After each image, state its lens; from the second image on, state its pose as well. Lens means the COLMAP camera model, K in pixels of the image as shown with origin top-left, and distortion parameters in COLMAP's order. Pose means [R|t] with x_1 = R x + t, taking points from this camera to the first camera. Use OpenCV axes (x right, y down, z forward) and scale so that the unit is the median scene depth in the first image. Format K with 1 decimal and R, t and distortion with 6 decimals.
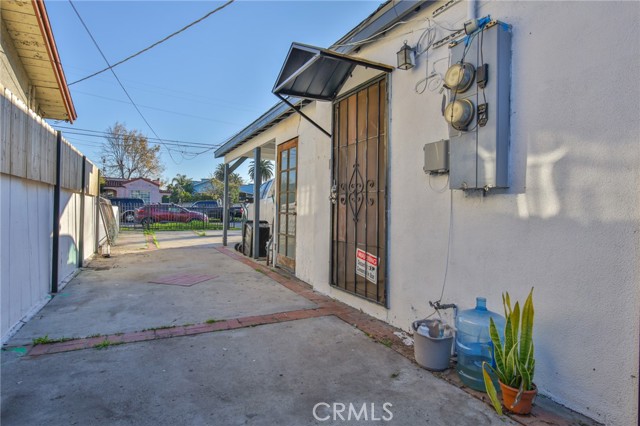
lens RADIAL K [[336.8, 0, 321.3], [0, 336.8, 208.0], [0, 0, 1]] dist [0.000506, 0.000012]
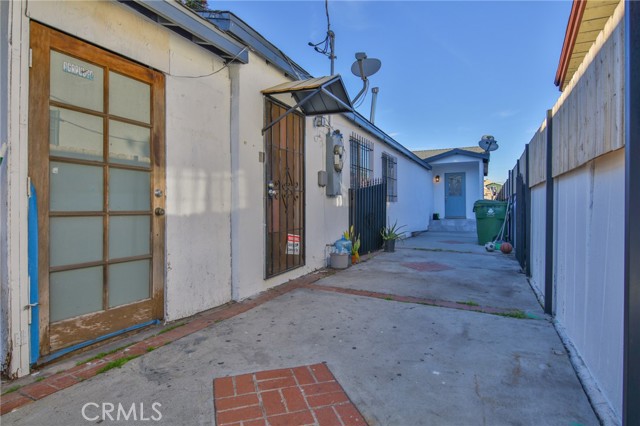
lens RADIAL K [[336.8, 0, 322.3], [0, 336.8, 208.2], [0, 0, 1]] dist [0.000506, 0.000012]
pose [[-0.581844, -0.021743, 0.813010, -1.050487], [-0.009453, 0.999756, 0.019973, -0.004553], [-0.813246, 0.003936, -0.581907, 1.717418]]
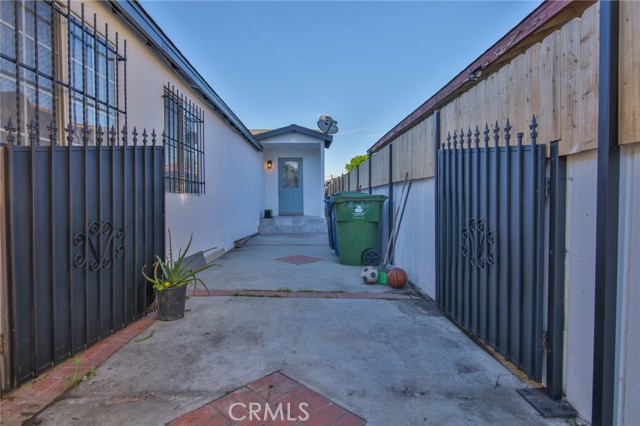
lens RADIAL K [[336.8, 0, 317.8], [0, 336.8, 202.5], [0, 0, 1]] dist [0.000506, 0.000012]
pose [[-0.894307, -0.021079, 0.446958, -0.672756], [-0.013962, 0.999718, 0.019211, -0.004302], [-0.447237, 0.010940, -0.894349, 1.233867]]
